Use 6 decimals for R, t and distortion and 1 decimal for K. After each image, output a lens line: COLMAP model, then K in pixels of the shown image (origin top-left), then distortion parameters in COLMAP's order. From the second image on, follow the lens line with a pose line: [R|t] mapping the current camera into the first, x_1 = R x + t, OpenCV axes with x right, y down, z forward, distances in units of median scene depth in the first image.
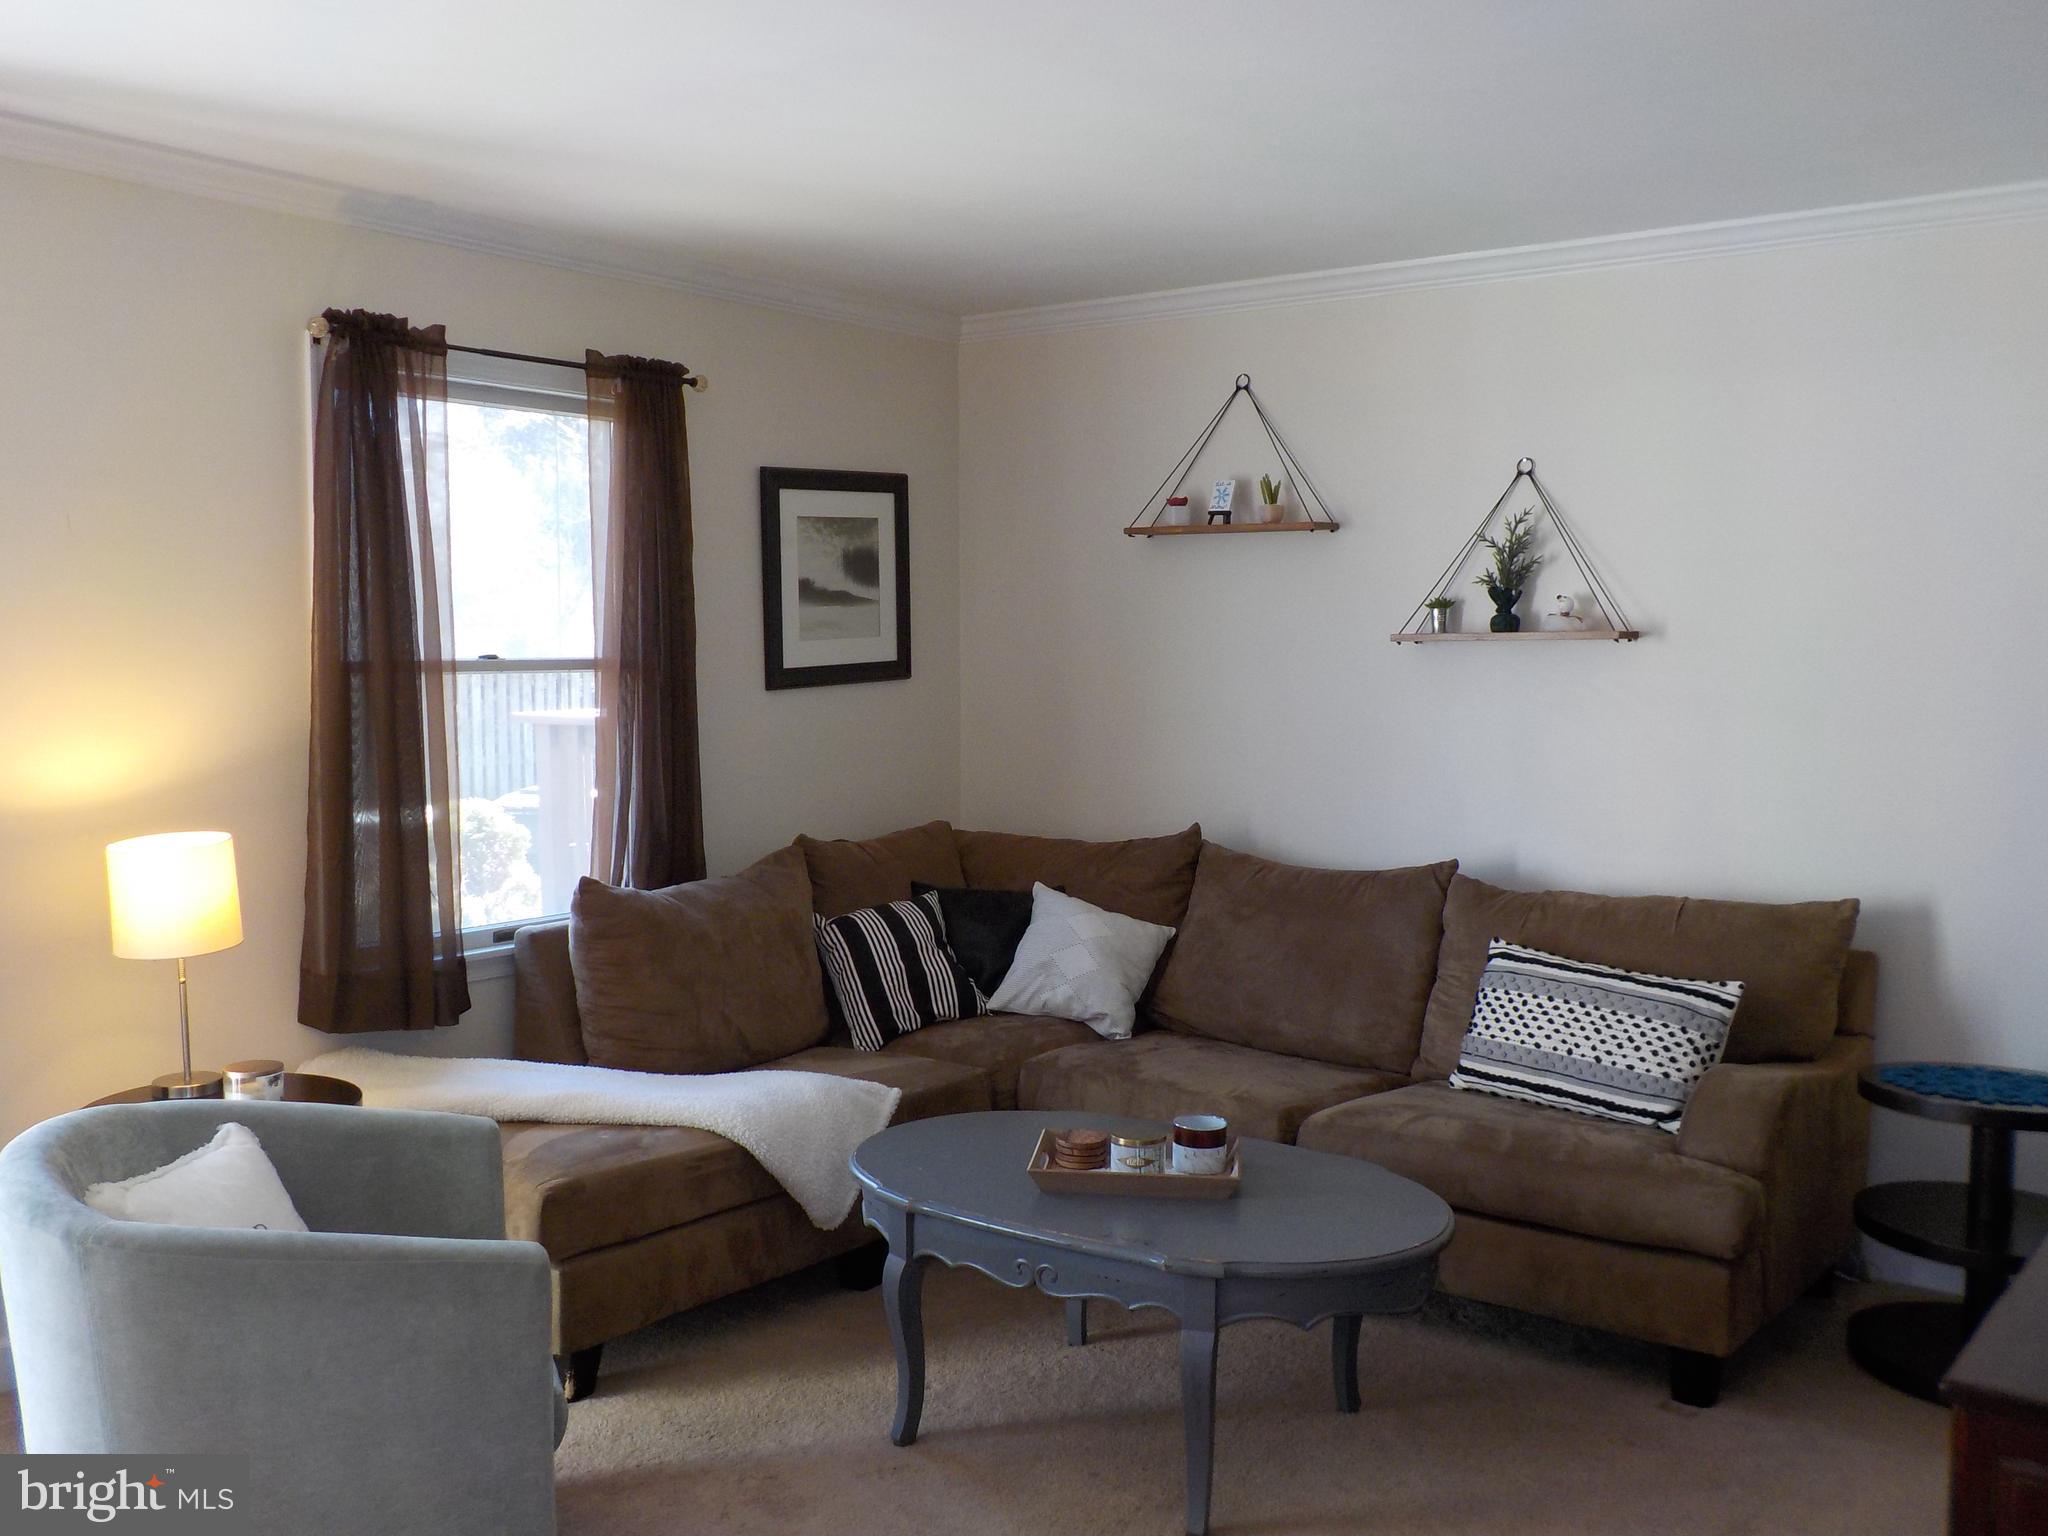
lens RADIAL K [[1882.3, 0, 1016.1], [0, 1882.3, 765.4], [0, 0, 1]] dist [0.001591, 0.019219]
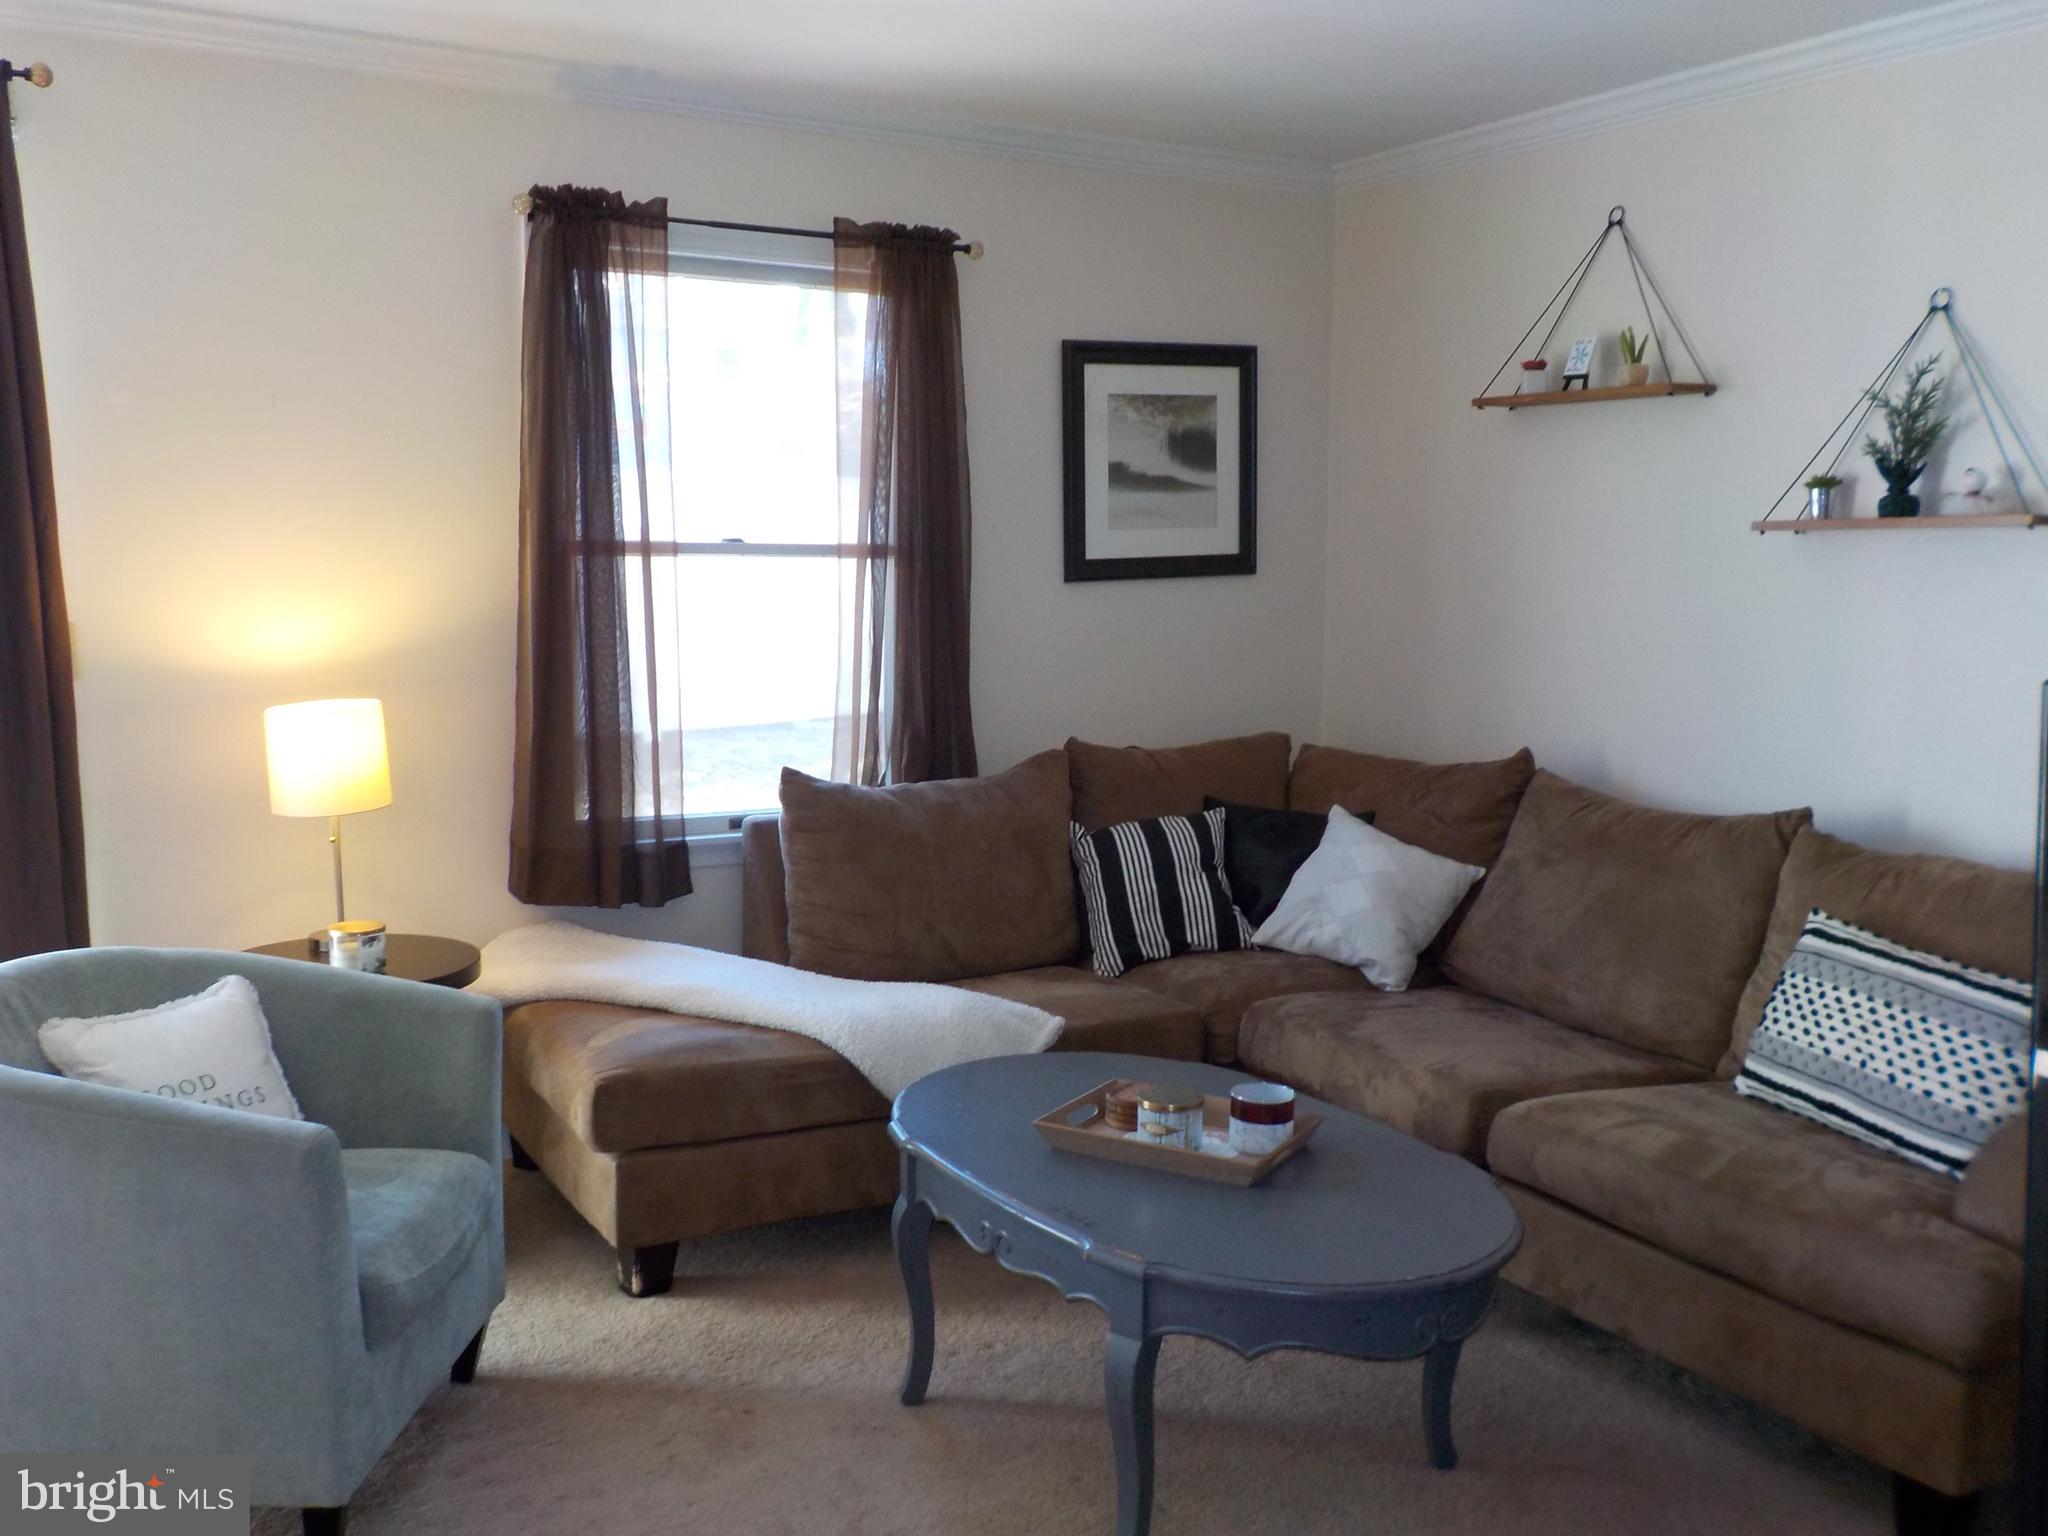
lens RADIAL K [[1882.3, 0, 1016.1], [0, 1882.3, 765.4], [0, 0, 1]] dist [0.001591, 0.019219]
pose [[0.917370, 0.054124, -0.394337, 0.247477], [-0.036881, 0.998008, 0.051181, 0.004315], [0.396322, -0.032409, 0.917539, 0.150178]]
